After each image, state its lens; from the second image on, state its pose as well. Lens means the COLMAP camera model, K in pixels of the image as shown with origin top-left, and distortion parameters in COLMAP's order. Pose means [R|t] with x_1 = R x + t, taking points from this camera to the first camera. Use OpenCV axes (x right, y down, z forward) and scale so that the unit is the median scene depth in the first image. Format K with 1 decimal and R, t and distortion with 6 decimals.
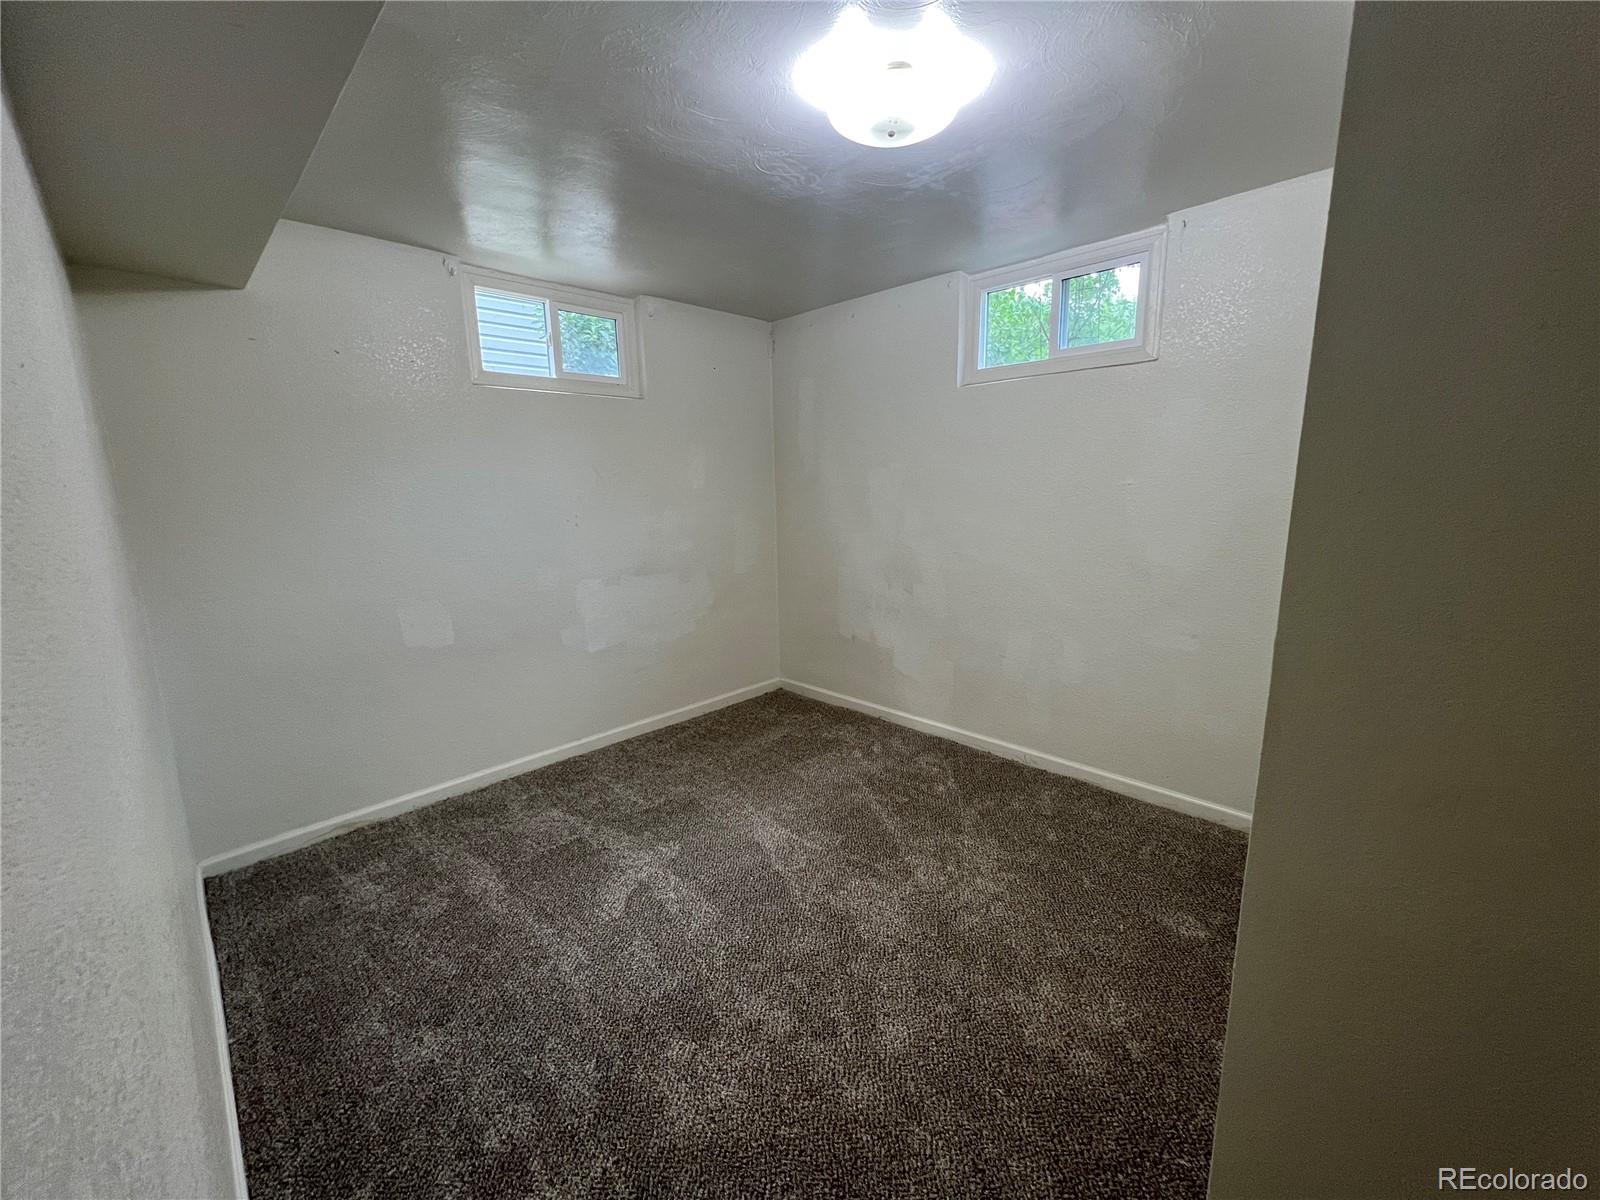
lens RADIAL K [[641.3, 0, 794.4], [0, 641.3, 593.4], [0, 0, 1]] dist [-0.002515, 0.000507]
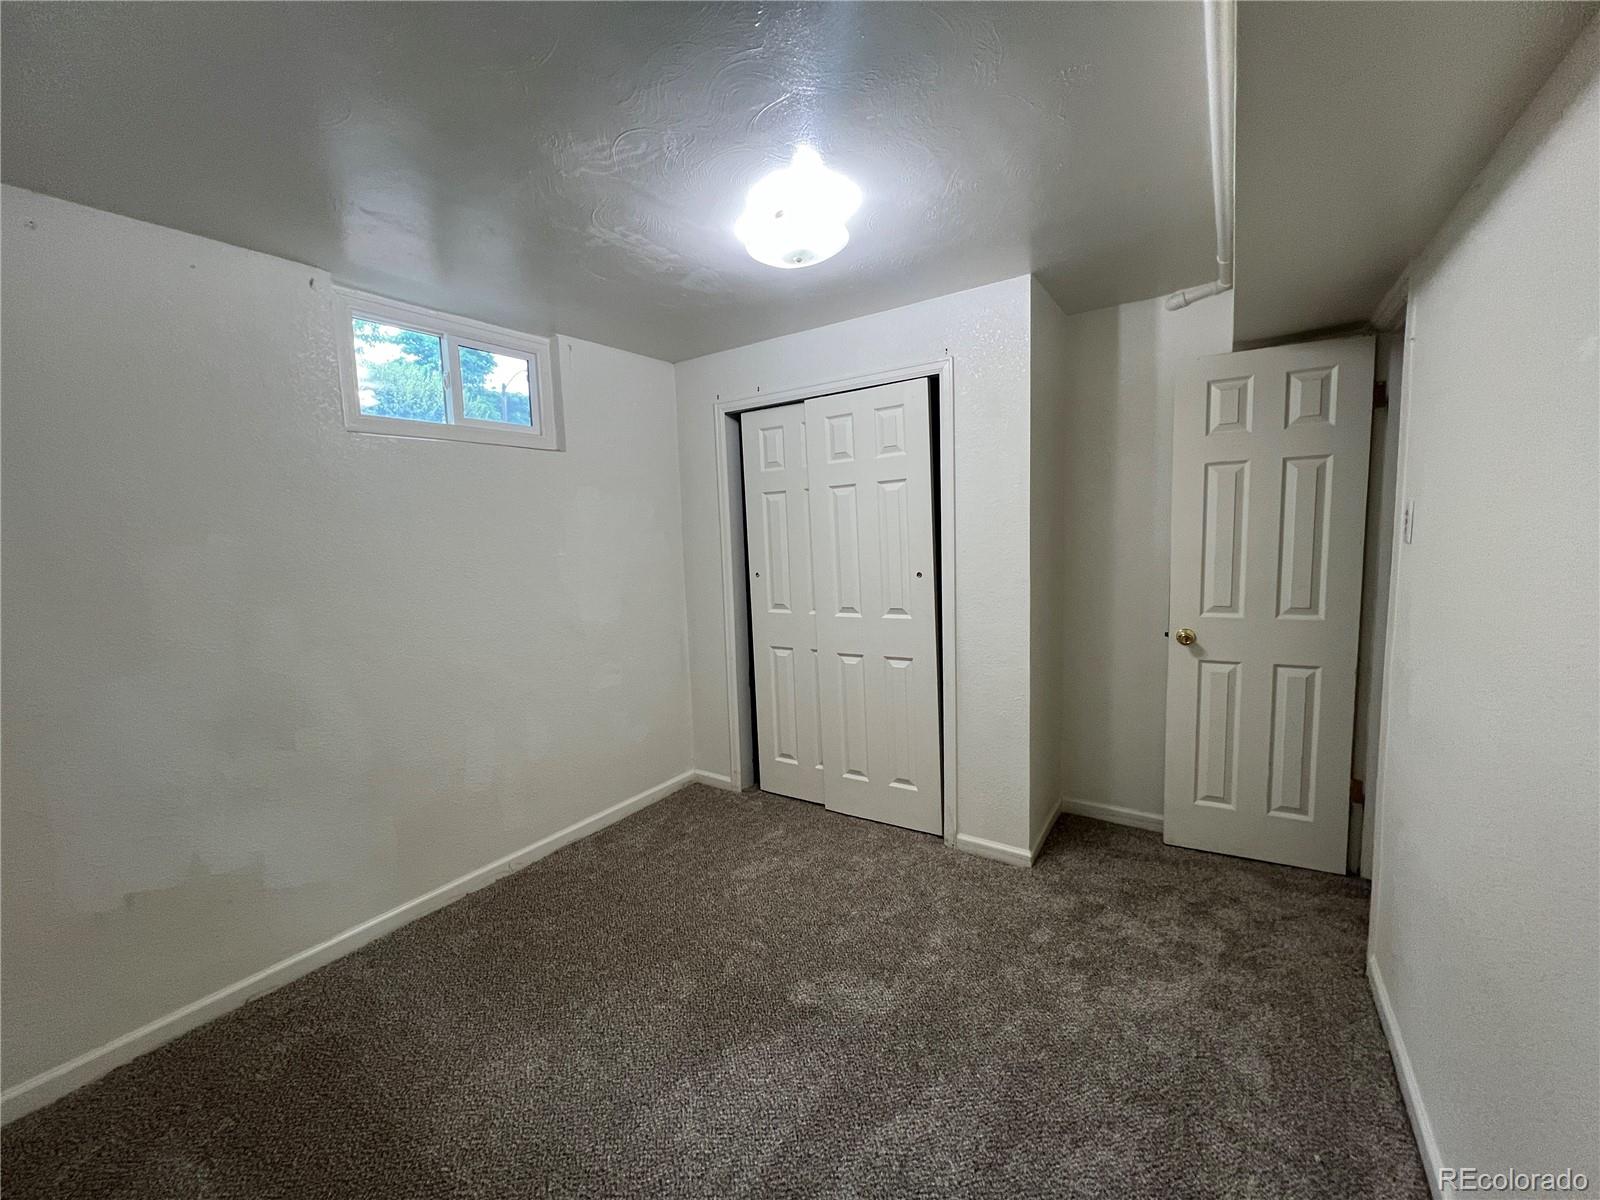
lens RADIAL K [[640.7, 0, 797.0], [0, 640.7, 599.4], [0, 0, 1]] dist [0.000875, -0.000179]
pose [[-0.187682, -0.075242, 0.979344, -0.503243], [0.216274, 0.969426, 0.115927, -0.106506], [-0.958124, 0.233563, -0.165671, 0.624807]]
